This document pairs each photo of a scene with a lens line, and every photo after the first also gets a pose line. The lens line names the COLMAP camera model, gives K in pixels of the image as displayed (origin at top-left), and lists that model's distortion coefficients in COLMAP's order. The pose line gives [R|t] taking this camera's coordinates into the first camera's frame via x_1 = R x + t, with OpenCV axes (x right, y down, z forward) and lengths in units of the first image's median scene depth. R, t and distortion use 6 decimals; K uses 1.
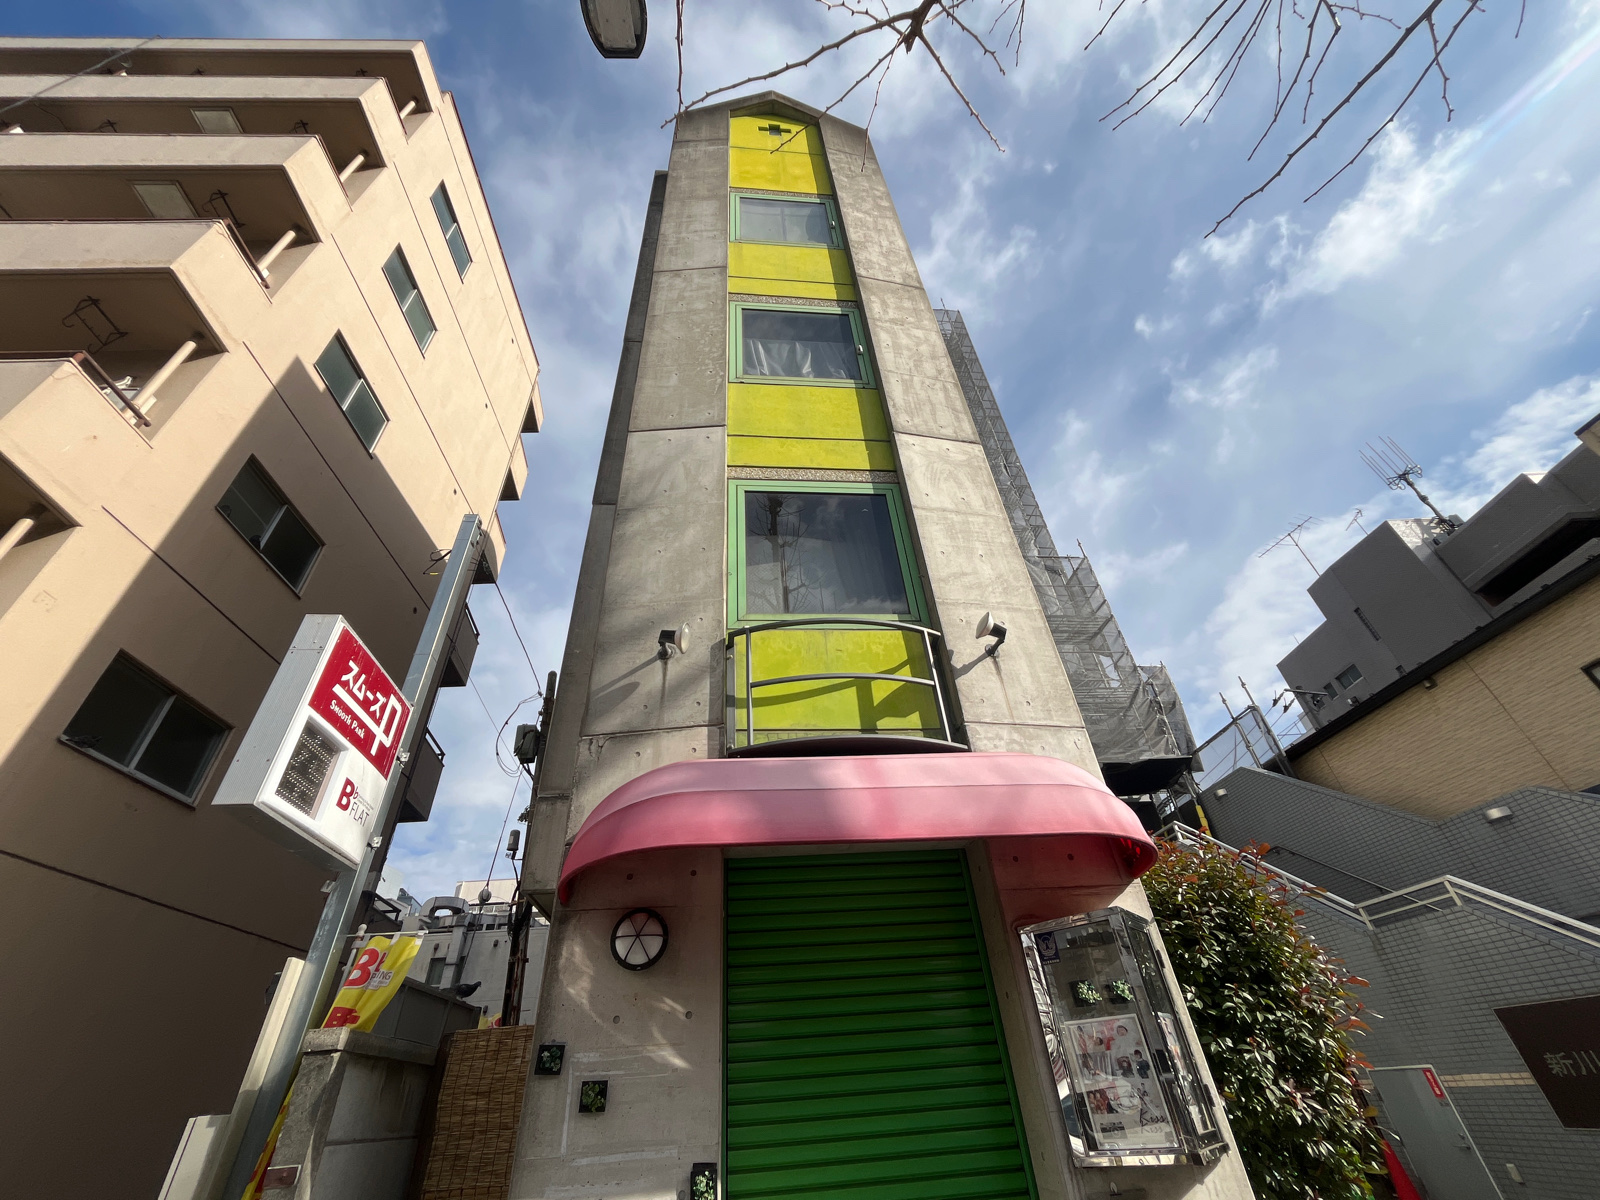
lens RADIAL K [[649.0, 0, 800.0], [0, 649.0, 600.0], [0, 0, 1]] dist [-0.001301, -0.000143]
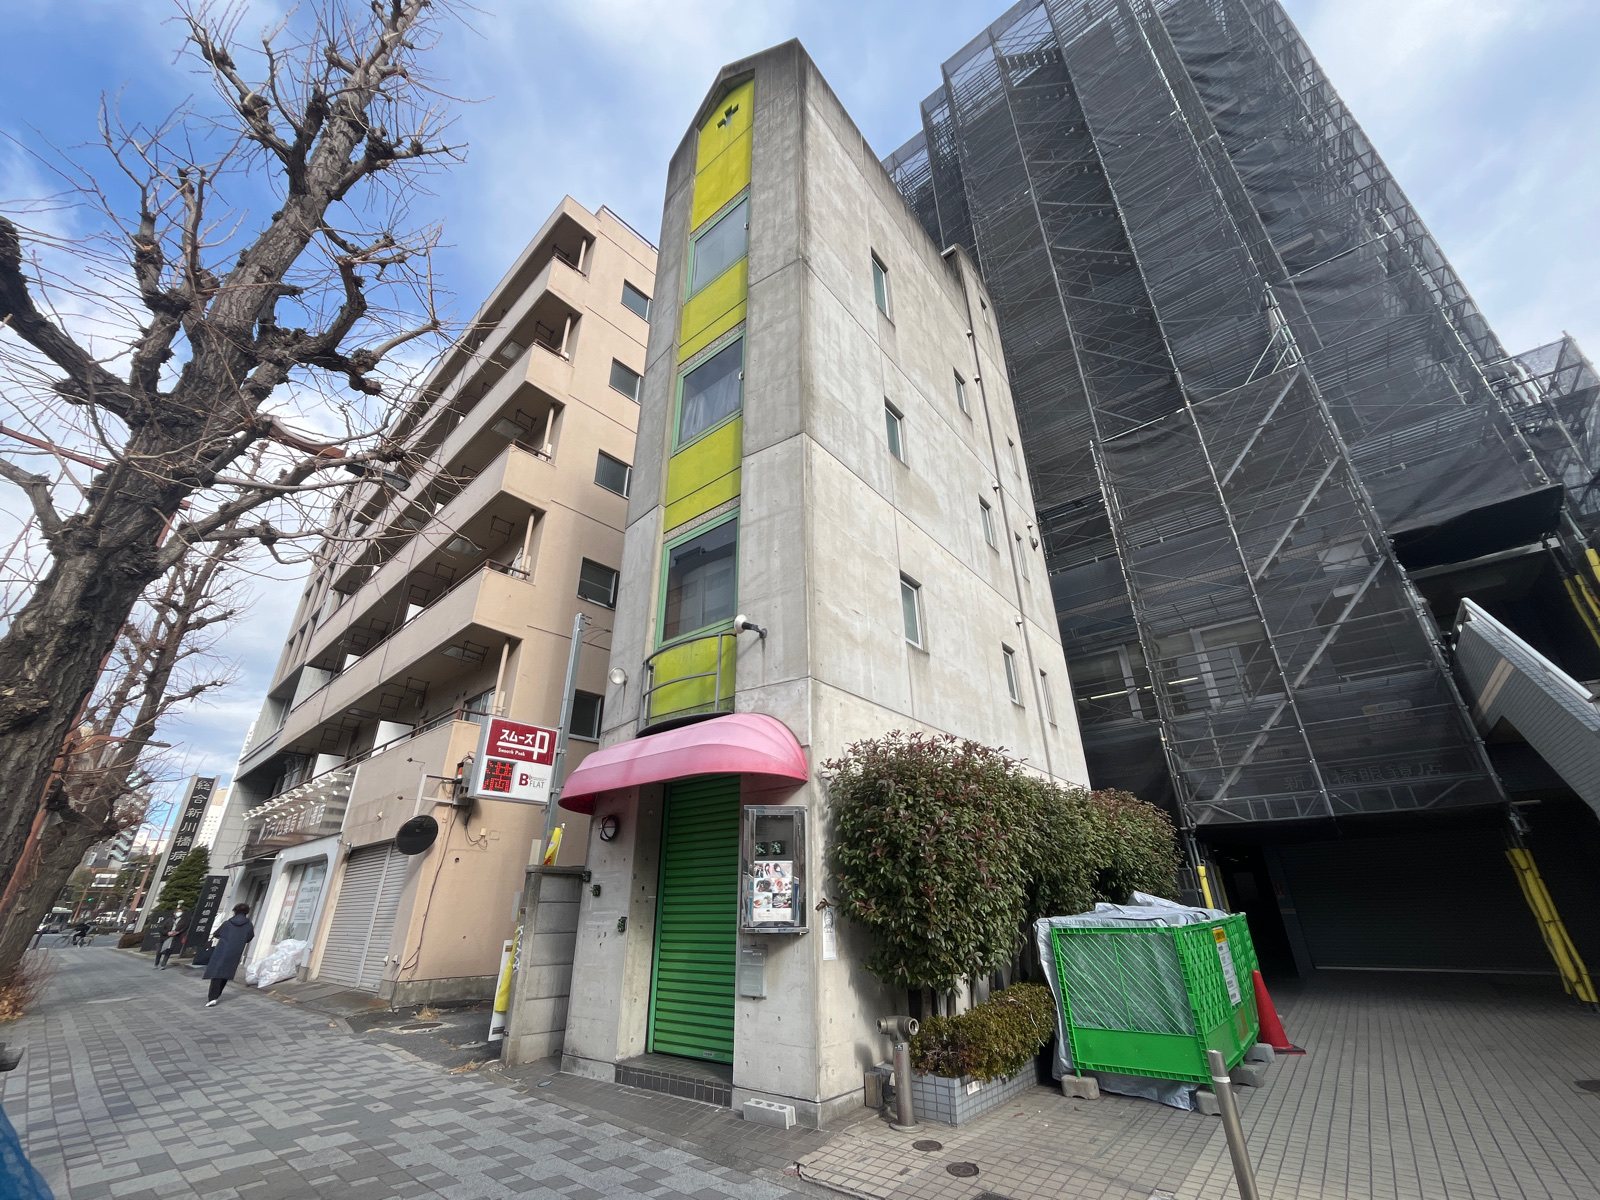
lens RADIAL K [[649.0, 0, 800.0], [0, 649.0, 600.0], [0, 0, 1]] dist [-0.001301, -0.000143]
pose [[0.721558, -0.252494, -0.644671, 1.460513], [0.400408, 0.911803, 0.091042, -0.100660], [0.564826, -0.323823, 0.759019, -0.044631]]
